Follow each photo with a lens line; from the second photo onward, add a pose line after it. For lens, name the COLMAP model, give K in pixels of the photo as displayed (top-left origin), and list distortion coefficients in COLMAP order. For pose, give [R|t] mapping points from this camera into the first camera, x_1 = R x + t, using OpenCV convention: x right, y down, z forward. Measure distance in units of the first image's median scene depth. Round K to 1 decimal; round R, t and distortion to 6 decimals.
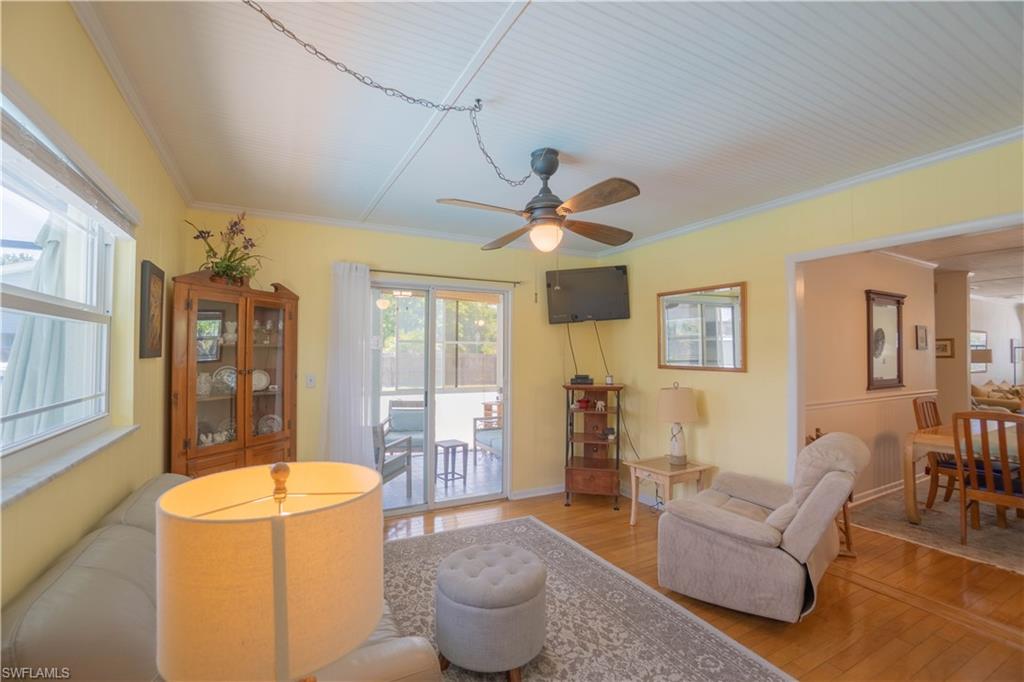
lens RADIAL K [[451.1, 0, 512.0], [0, 451.1, 344.9], [0, 0, 1]] dist [-0.079200, 0.032115]
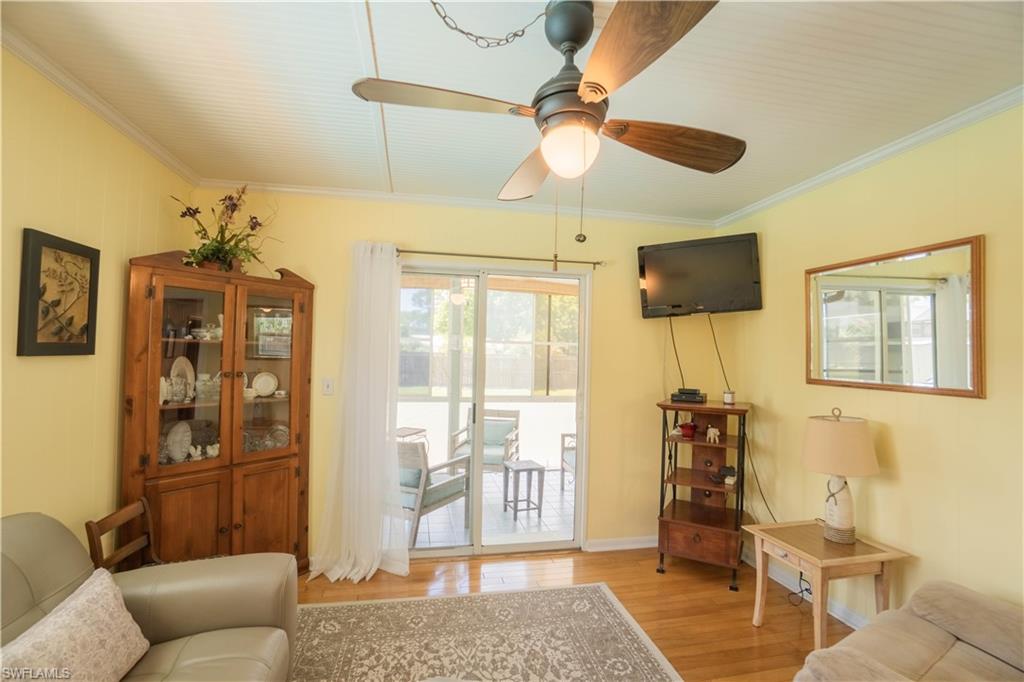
lens RADIAL K [[451.1, 0, 512.0], [0, 451.1, 344.9], [0, 0, 1]] dist [-0.079200, 0.032115]
pose [[0.957605, 0.009180, -0.287940, 0.095401], [-0.010773, 0.999934, -0.003948, 0.002374], [0.287884, 0.006882, 0.957640, 0.254761]]
